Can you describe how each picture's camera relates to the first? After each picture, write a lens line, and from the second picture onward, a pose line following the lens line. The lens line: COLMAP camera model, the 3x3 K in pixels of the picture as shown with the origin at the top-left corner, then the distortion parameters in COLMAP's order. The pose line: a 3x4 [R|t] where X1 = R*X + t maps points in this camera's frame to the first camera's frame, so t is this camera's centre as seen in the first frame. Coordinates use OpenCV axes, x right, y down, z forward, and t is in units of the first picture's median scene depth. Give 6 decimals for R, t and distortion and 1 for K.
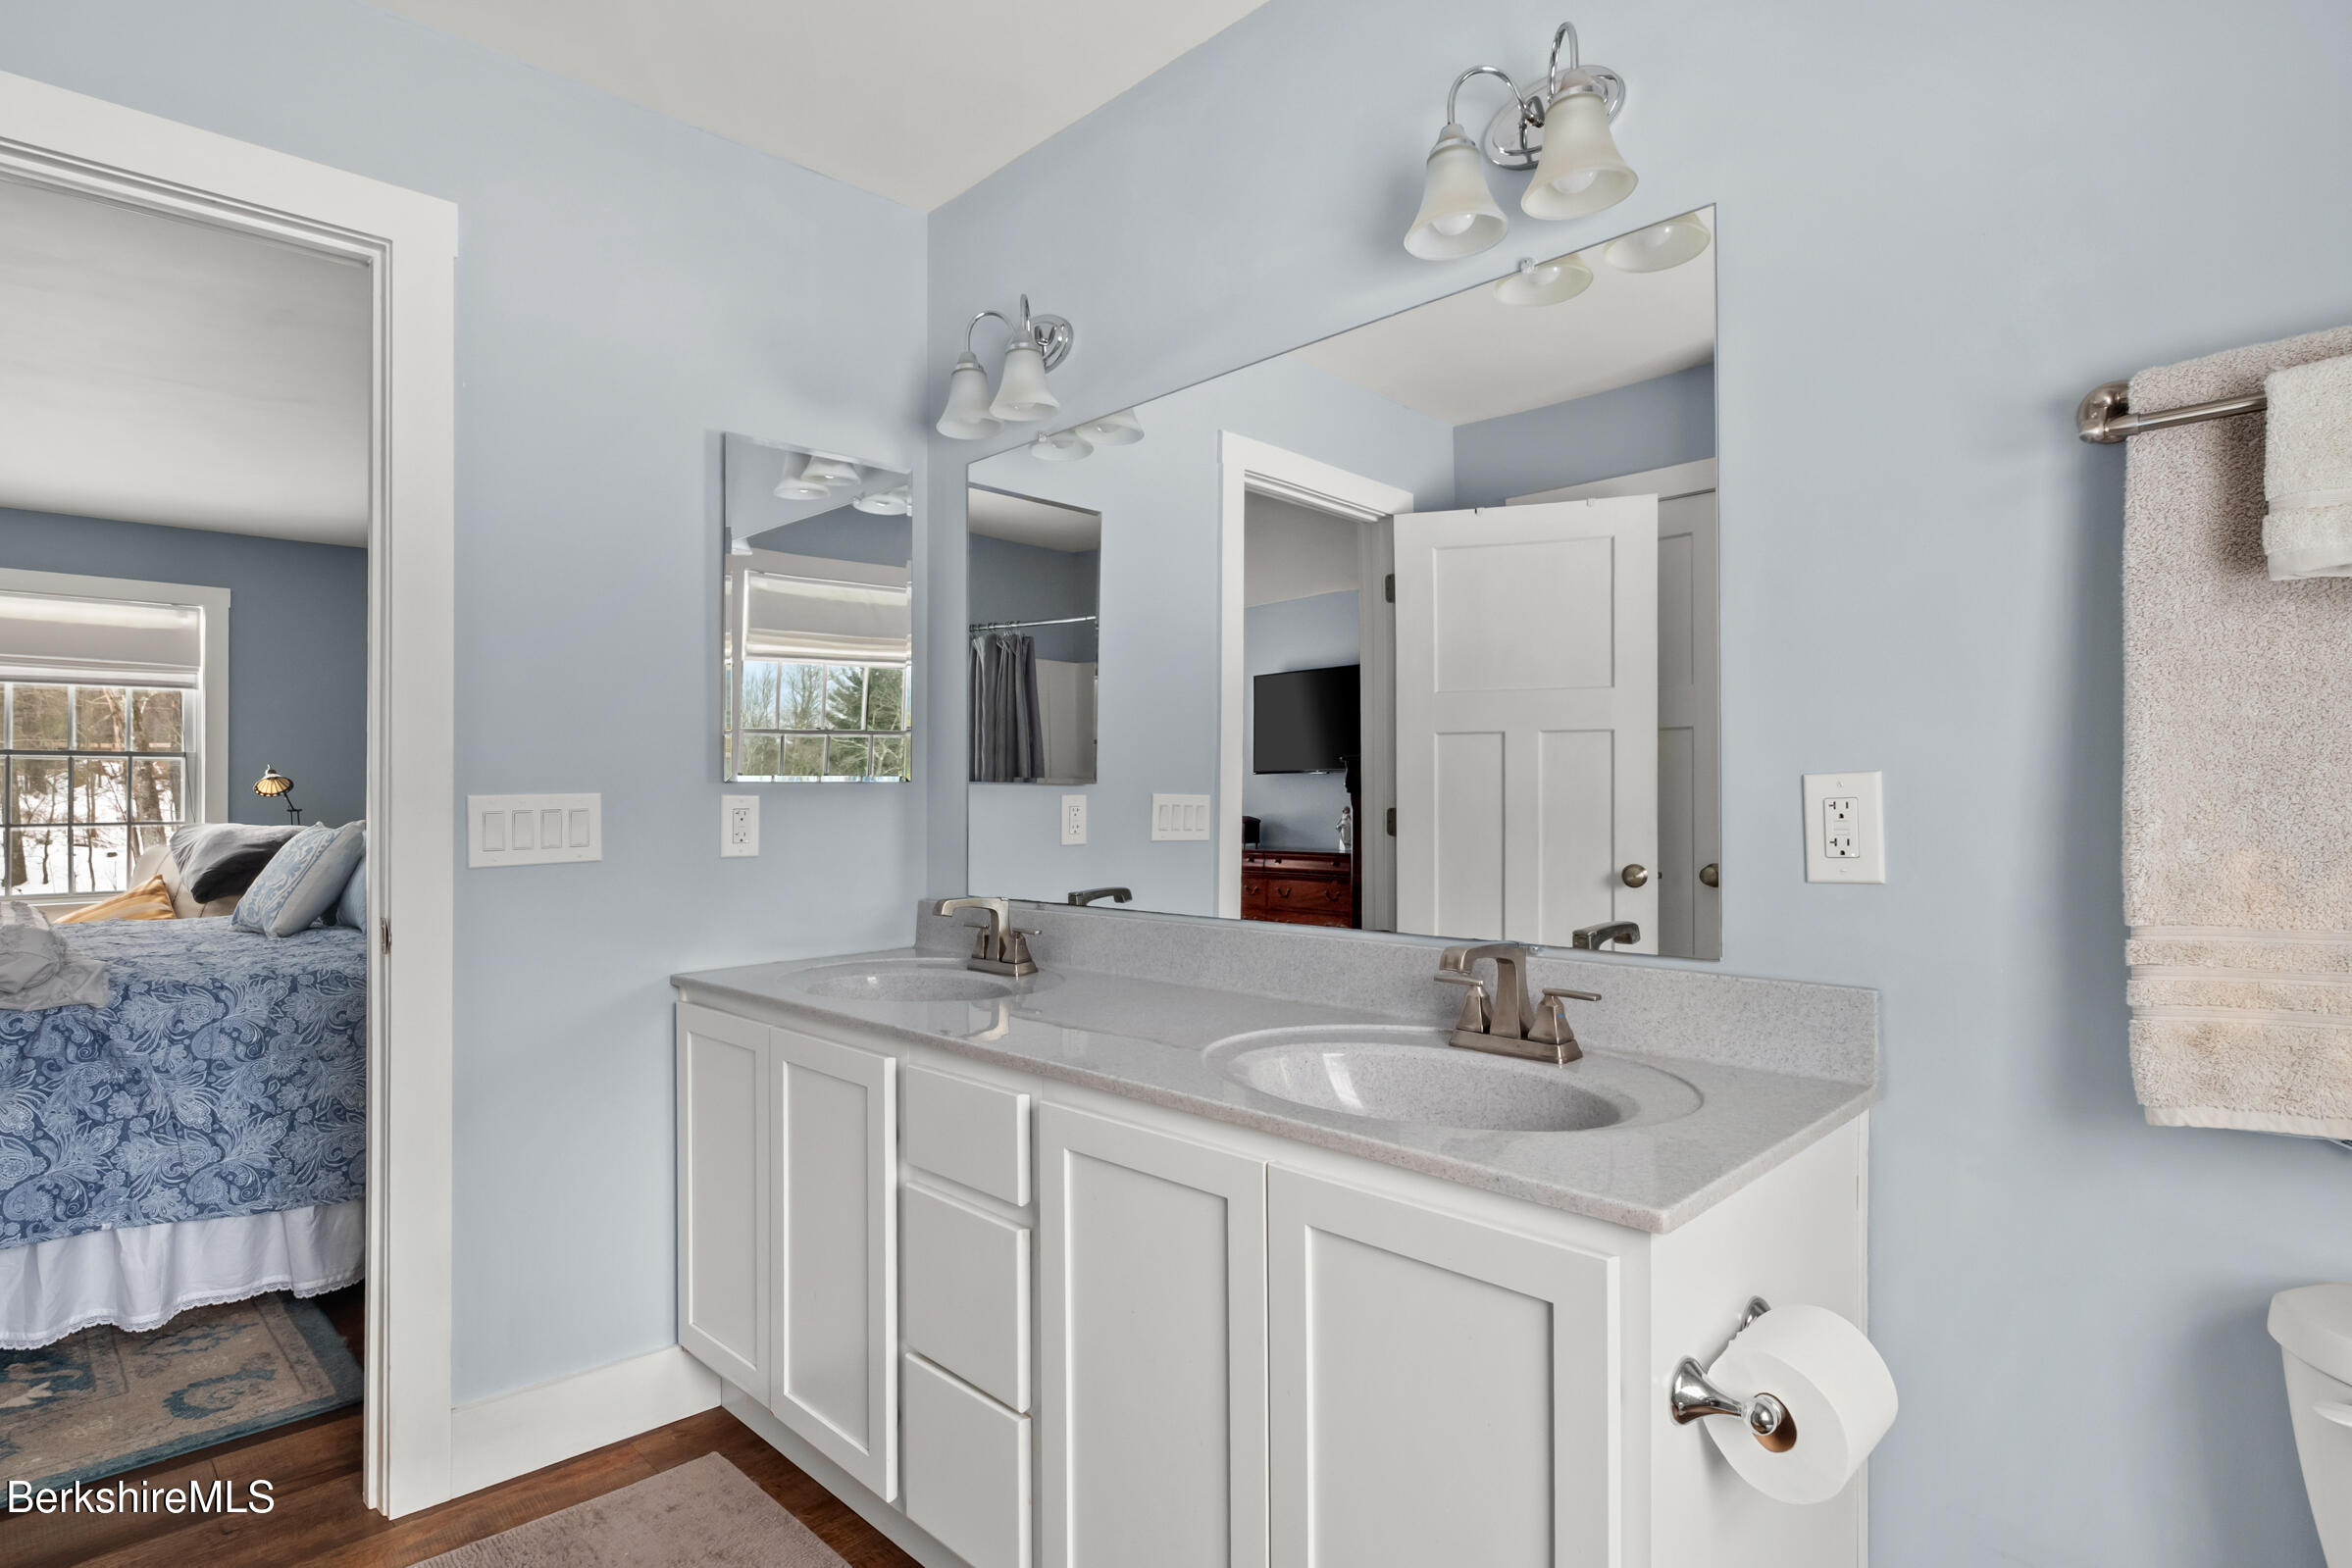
lens RADIAL K [[1233.0, 0, 1166.6], [0, 1233.0, 795.7], [0, 0, 1]] dist [-0.004350, 0.000202]
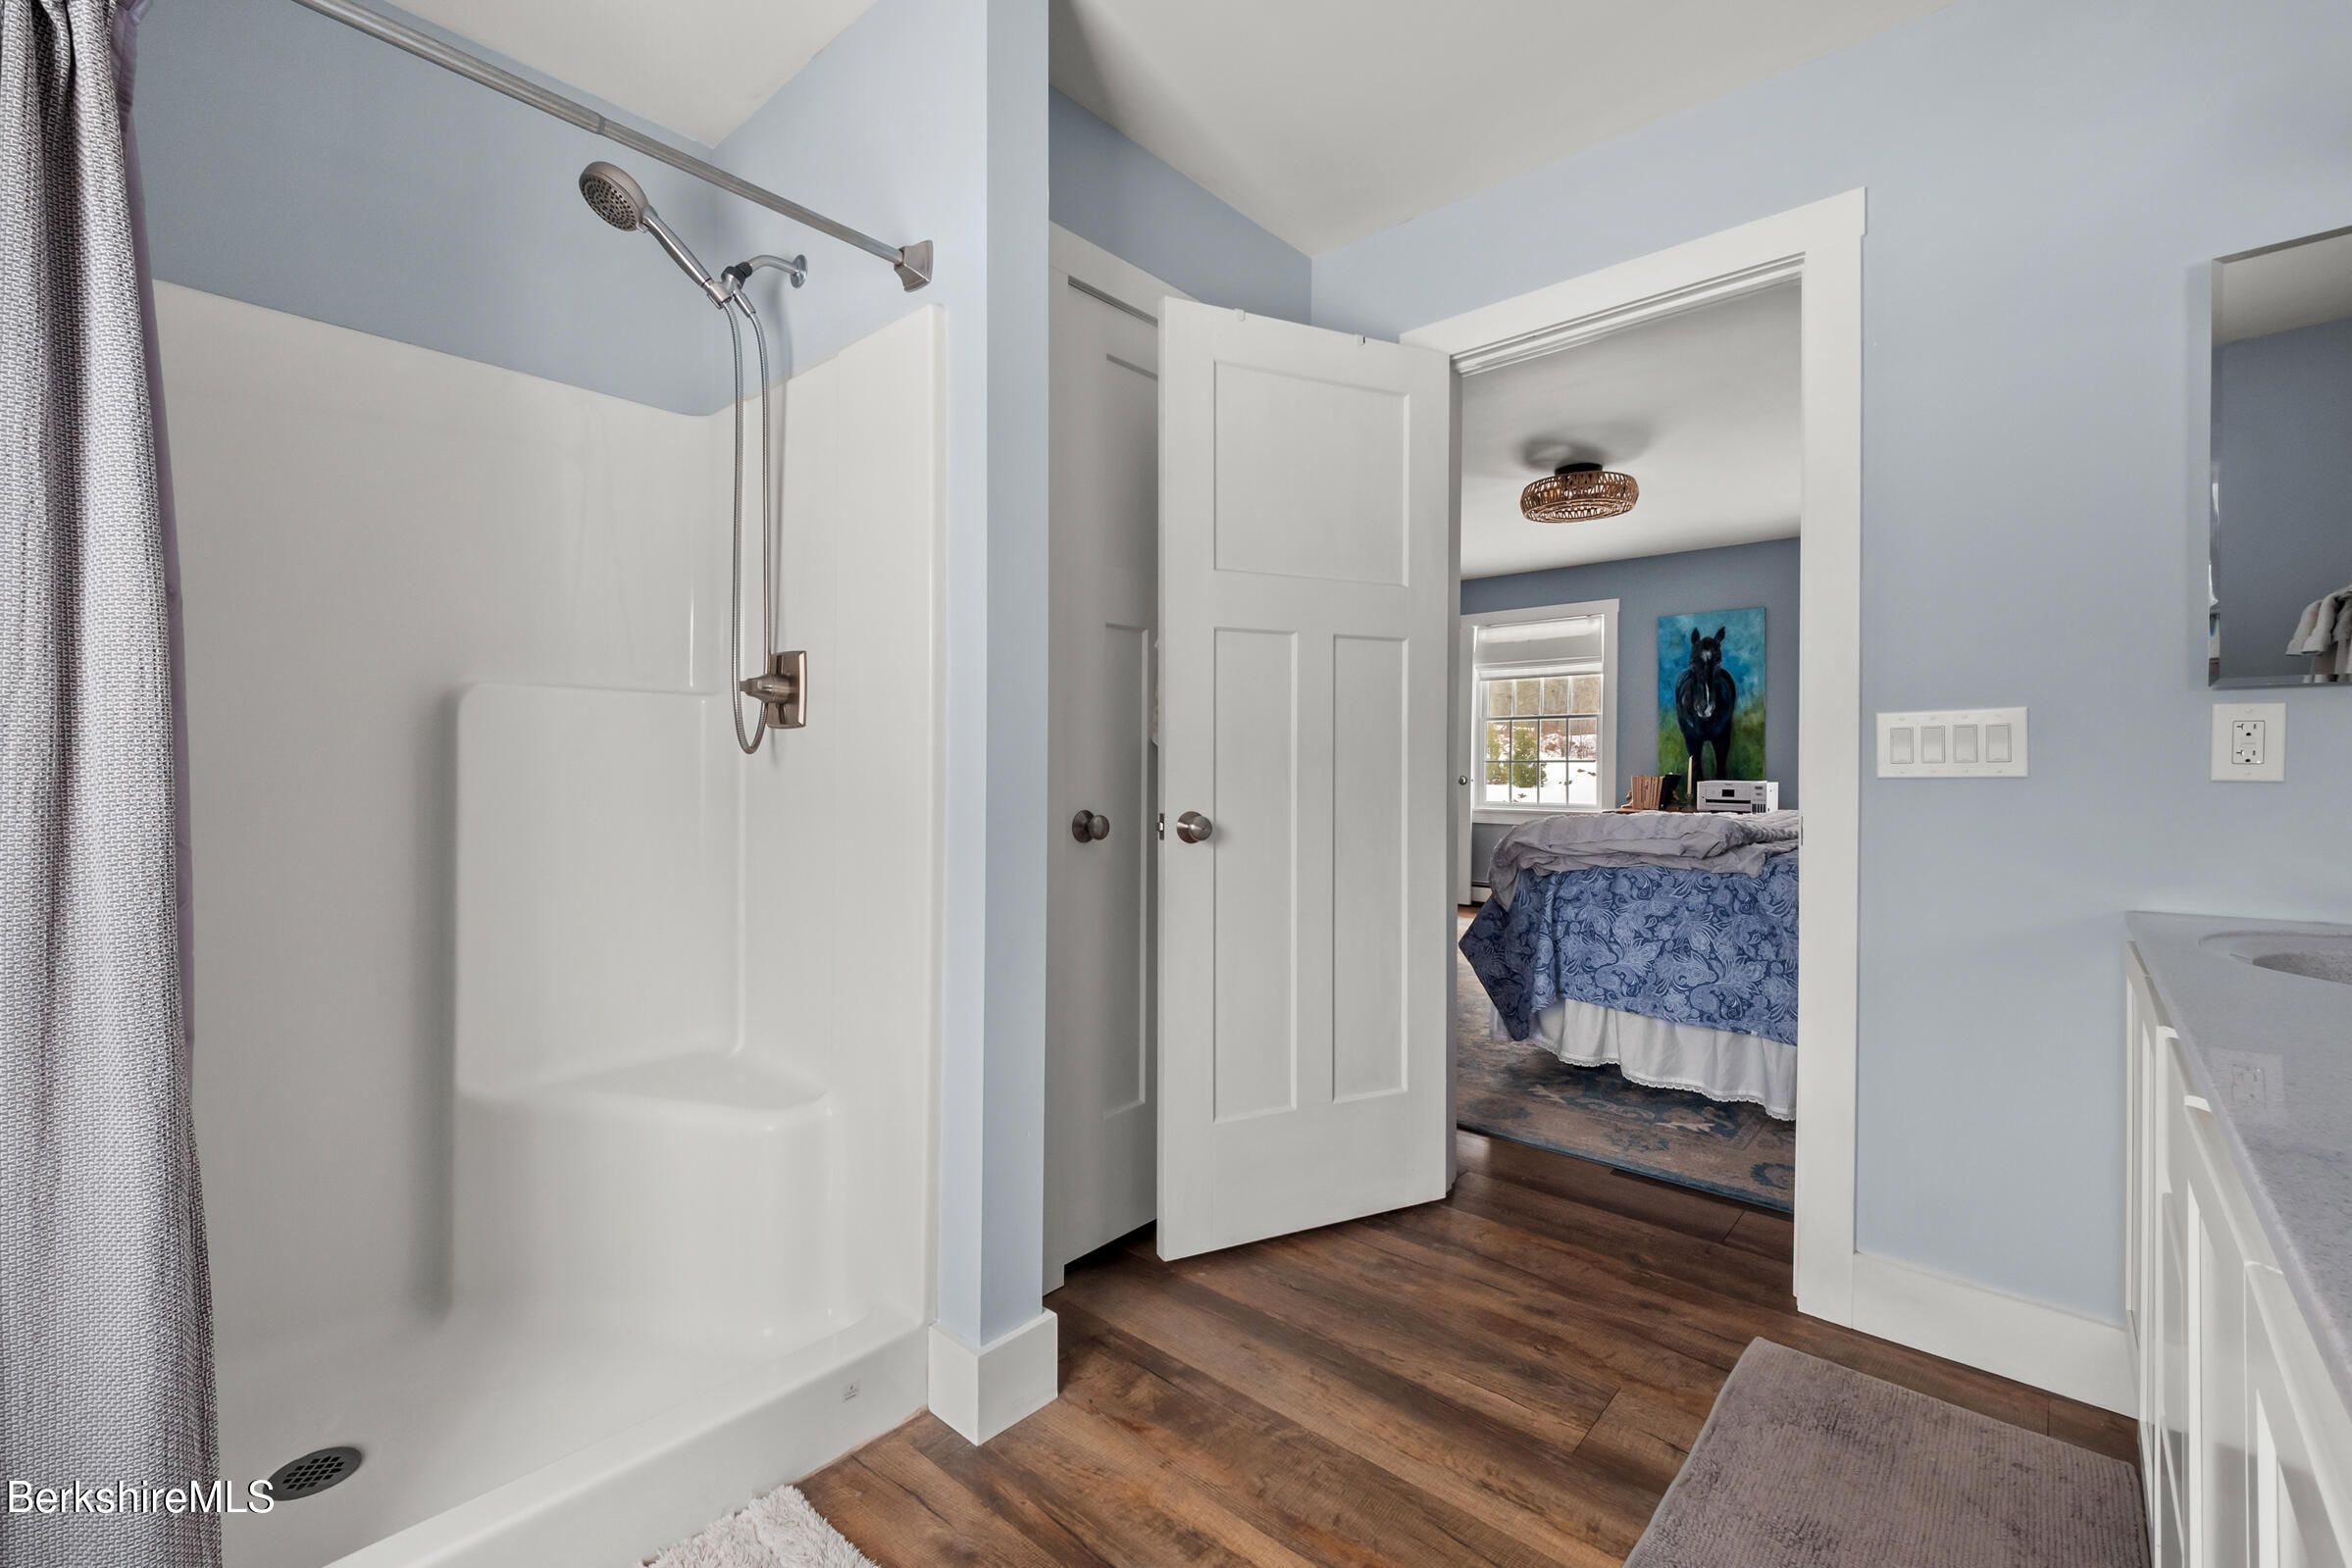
lens RADIAL K [[1024.6, 0, 1135.6], [0, 1024.6, 773.2], [0, 0, 1]] dist [0.003628, -0.000224]
pose [[0.054691, 0.019795, -0.998307, 0.267039], [0.000715, 0.999802, 0.019864, 0.028962], [0.998503, -0.001800, 0.054666, 0.229885]]
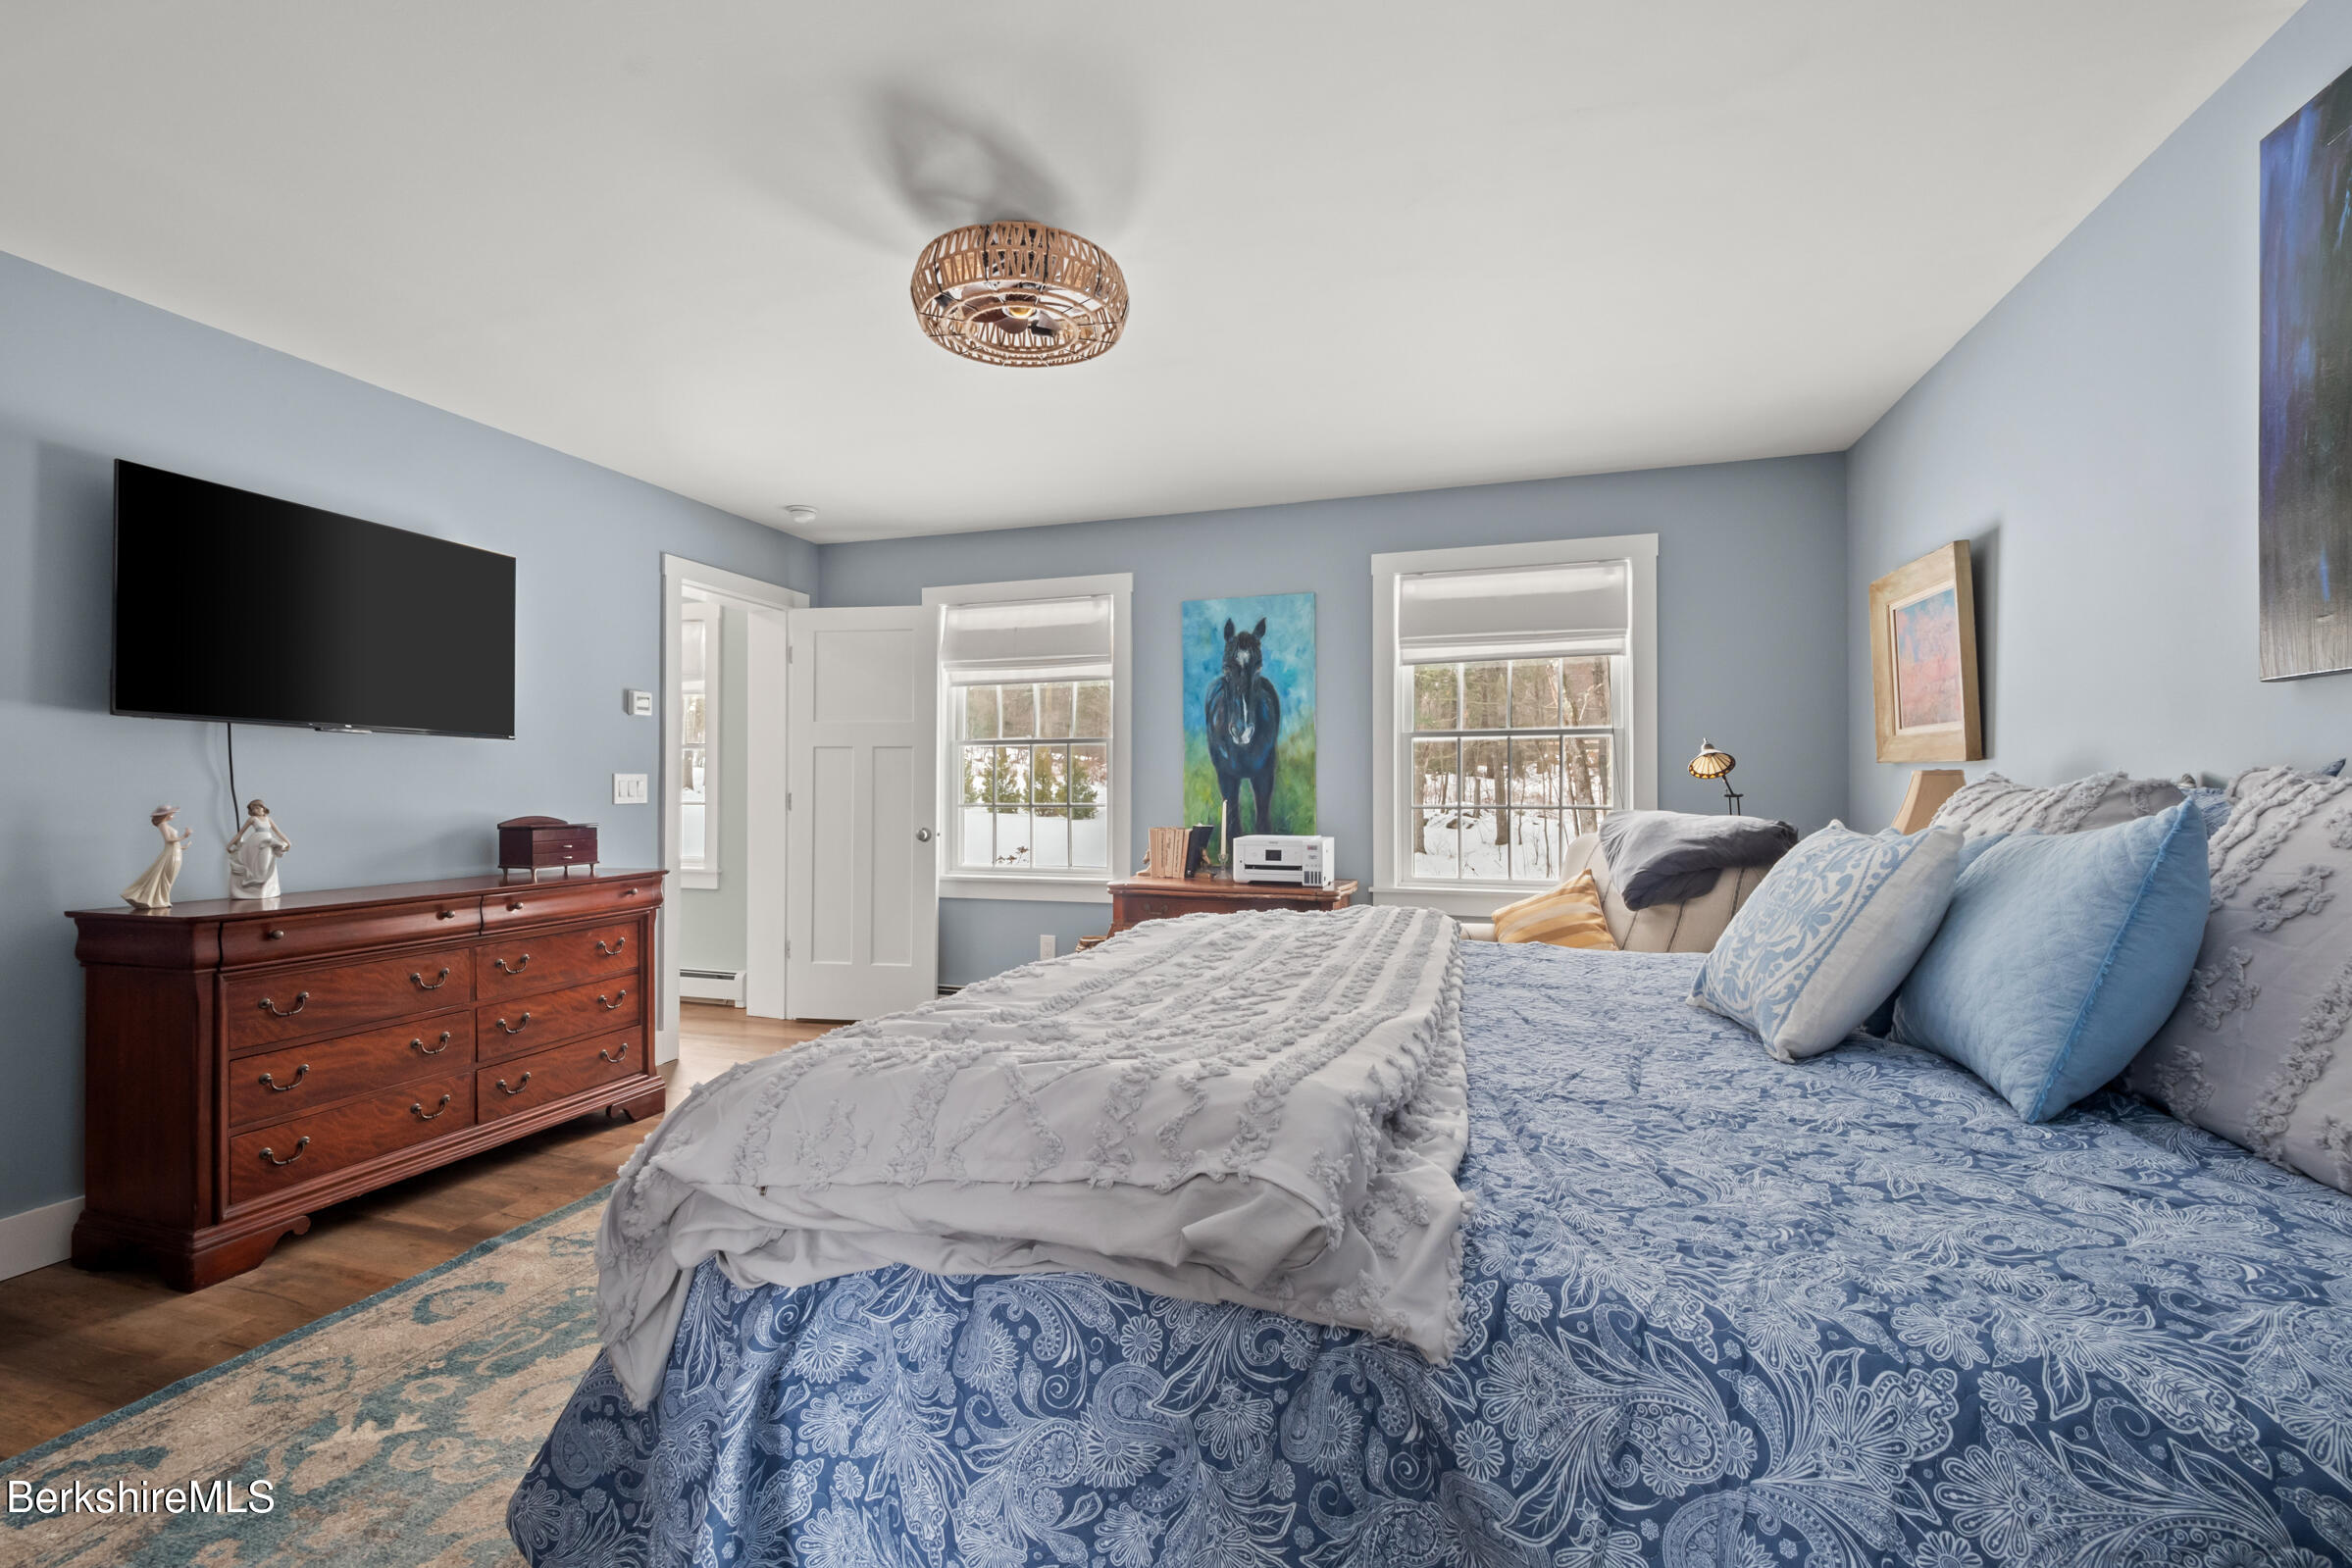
lens RADIAL K [[1024.6, 0, 1165.6], [0, 1024.6, 770.2], [0, 0, 1]] dist [0.003628, -0.000224]
pose [[0.470712, -0.009110, -0.882240, -0.646898], [-0.000756, 0.999942, -0.010729, 0.006746], [0.882287, 0.005718, 0.470678, 0.796781]]
